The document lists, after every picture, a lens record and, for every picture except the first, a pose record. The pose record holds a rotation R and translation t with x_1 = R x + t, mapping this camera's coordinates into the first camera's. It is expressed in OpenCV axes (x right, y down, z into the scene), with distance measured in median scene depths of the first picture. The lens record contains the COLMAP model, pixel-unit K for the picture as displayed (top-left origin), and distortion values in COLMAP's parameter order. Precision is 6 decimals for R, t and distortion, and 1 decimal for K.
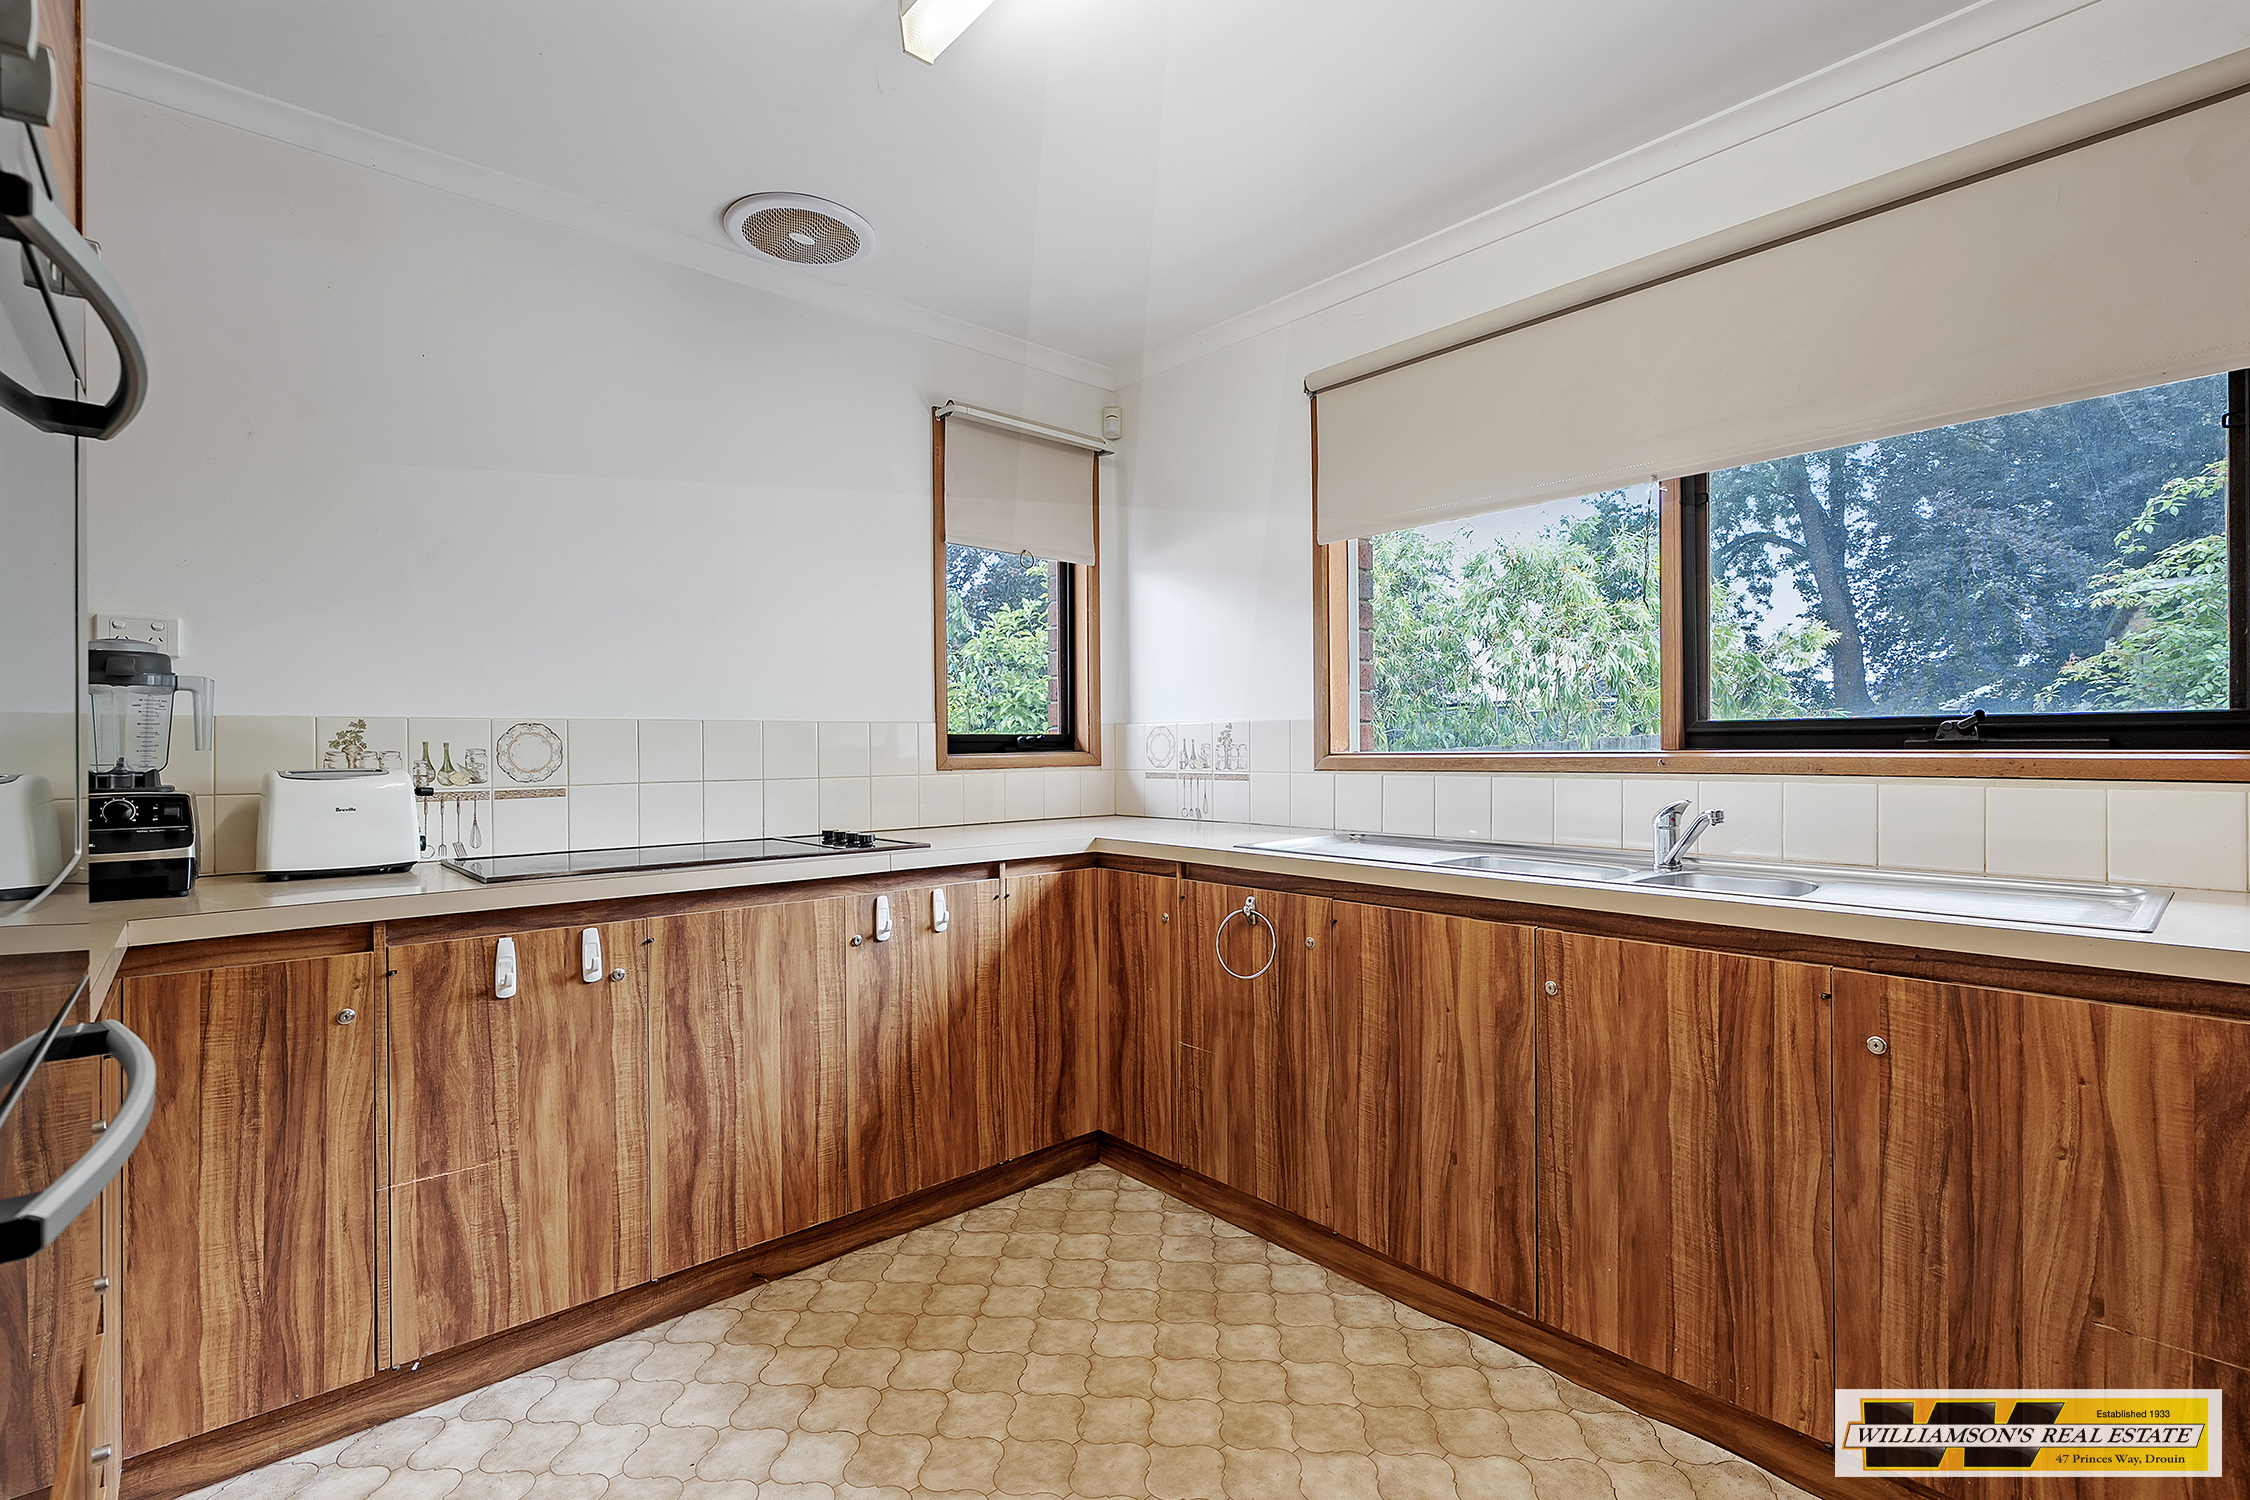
lens RADIAL K [[994.8, 0, 1121.0], [0, 994.8, 744.2], [0, 0, 1]] dist [-0.001784, 0.001472]
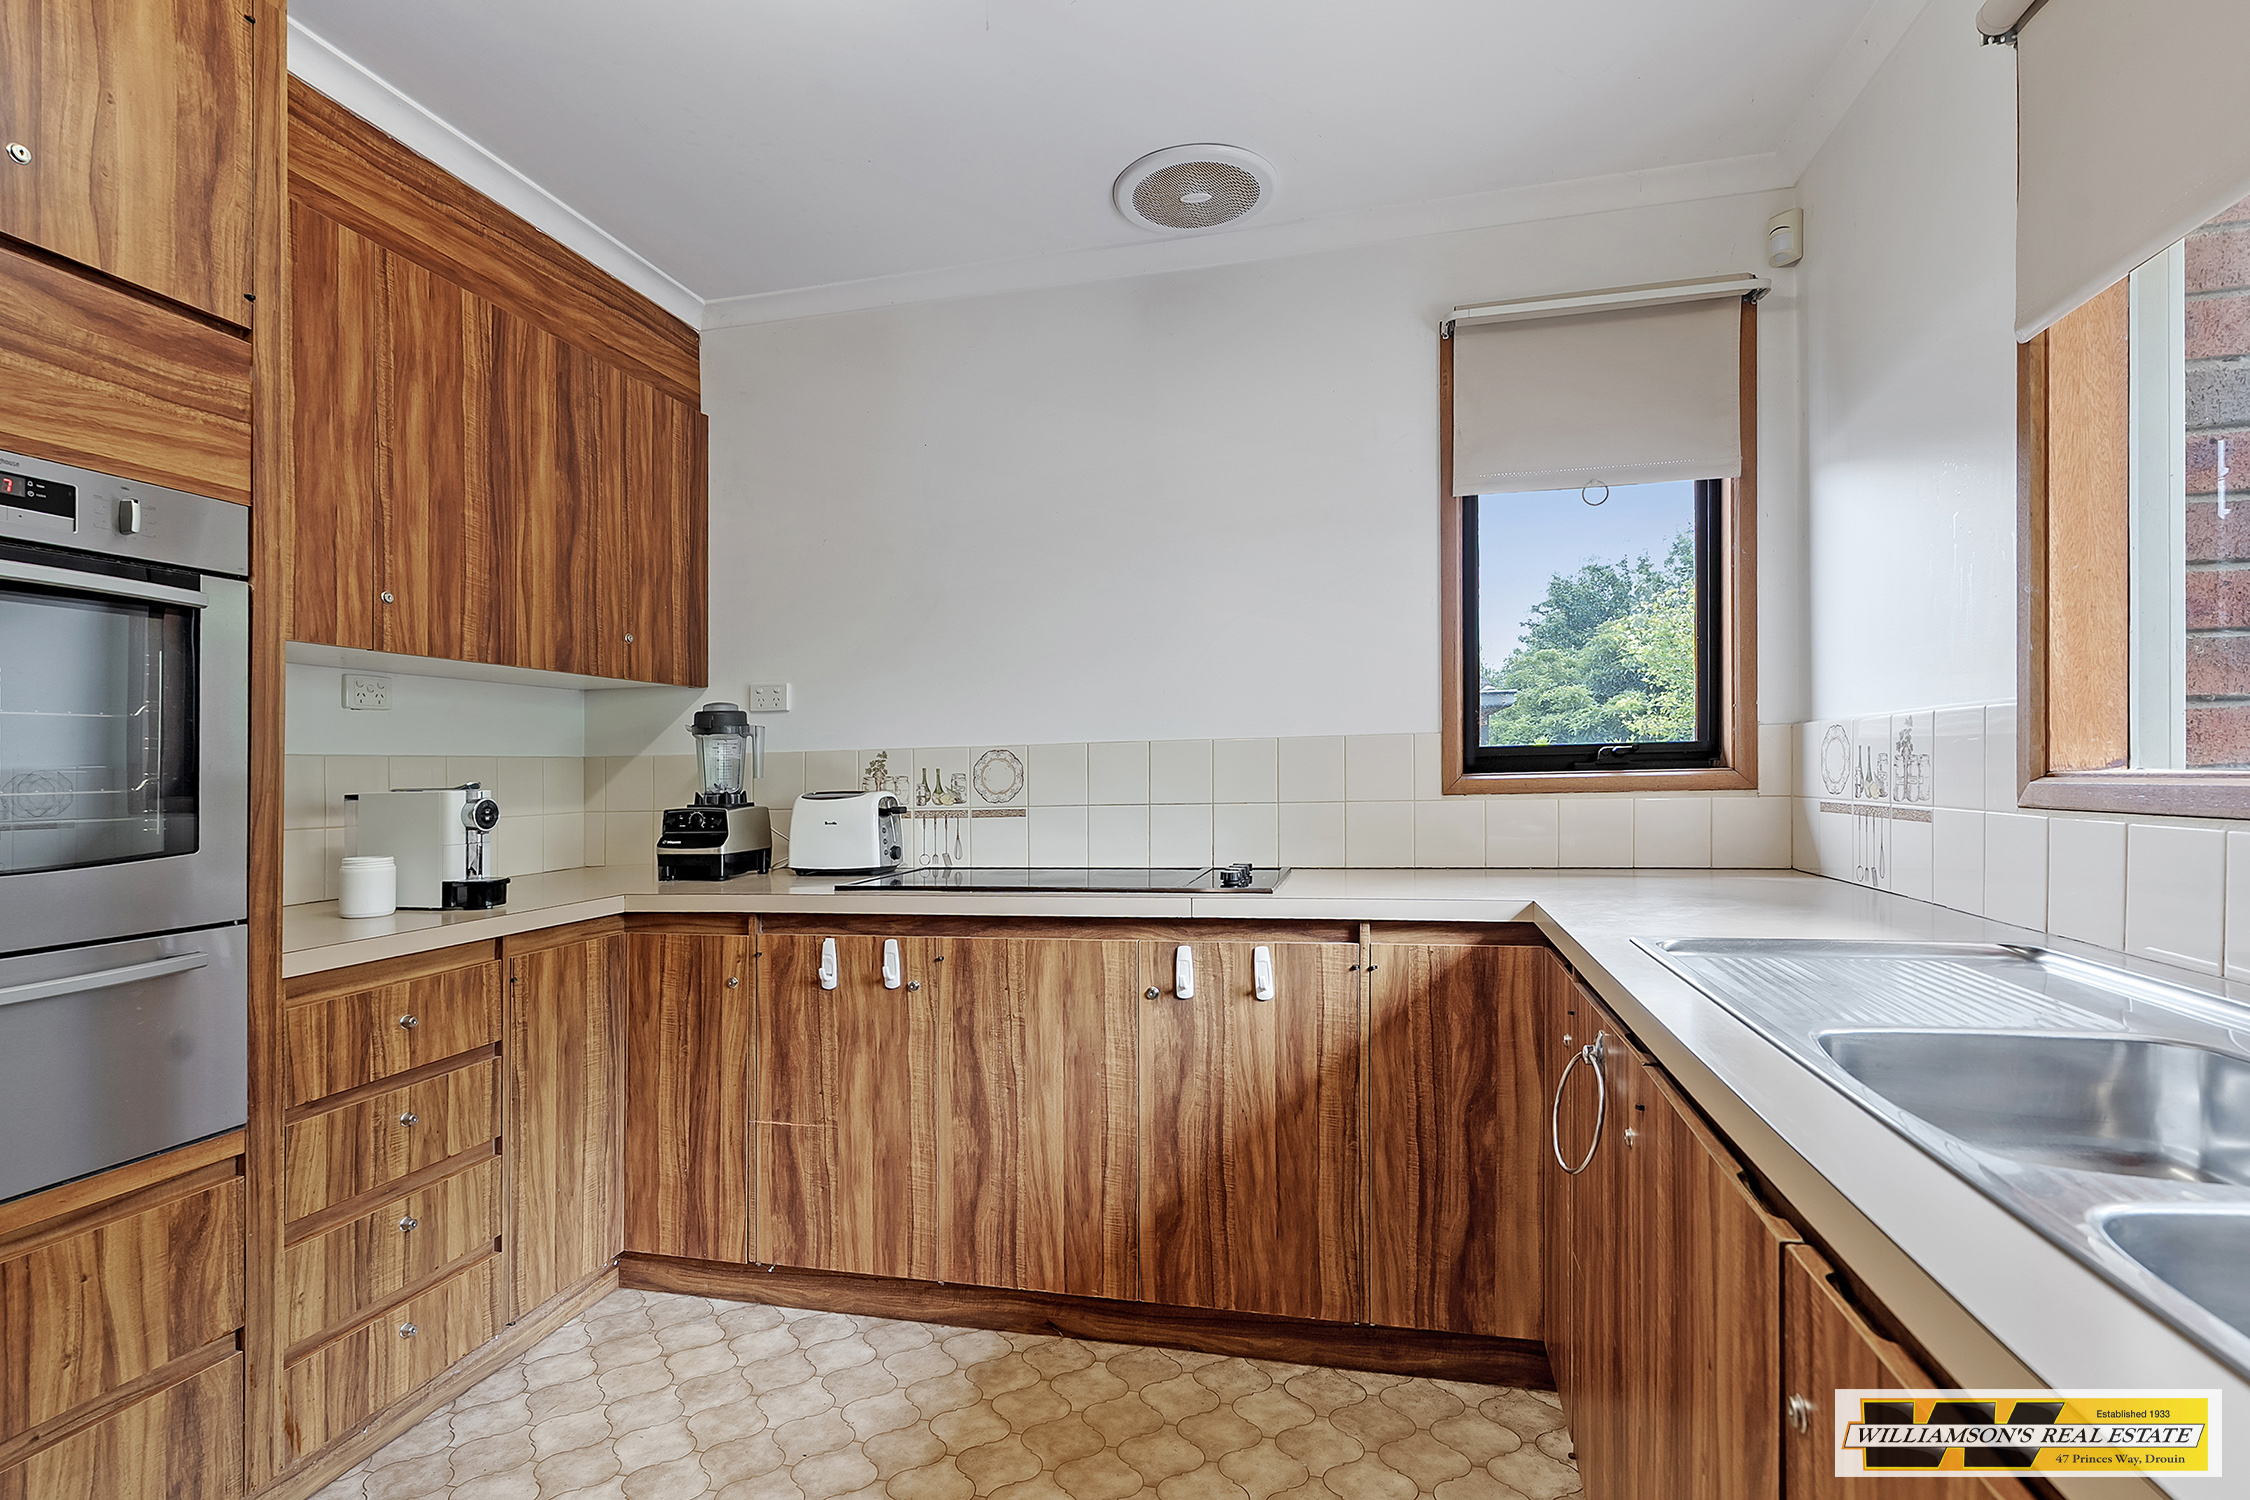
lens RADIAL K [[1077.5, 0, 1129.0], [0, 1077.5, 767.8], [0, 0, 1]] dist [-0.003078, -0.000629]
pose [[0.575321, -0.005997, -0.817905, 0.513631], [0.018600, 0.999810, 0.005753, -0.005892], [0.817716, -0.018523, 0.575324, 0.461189]]
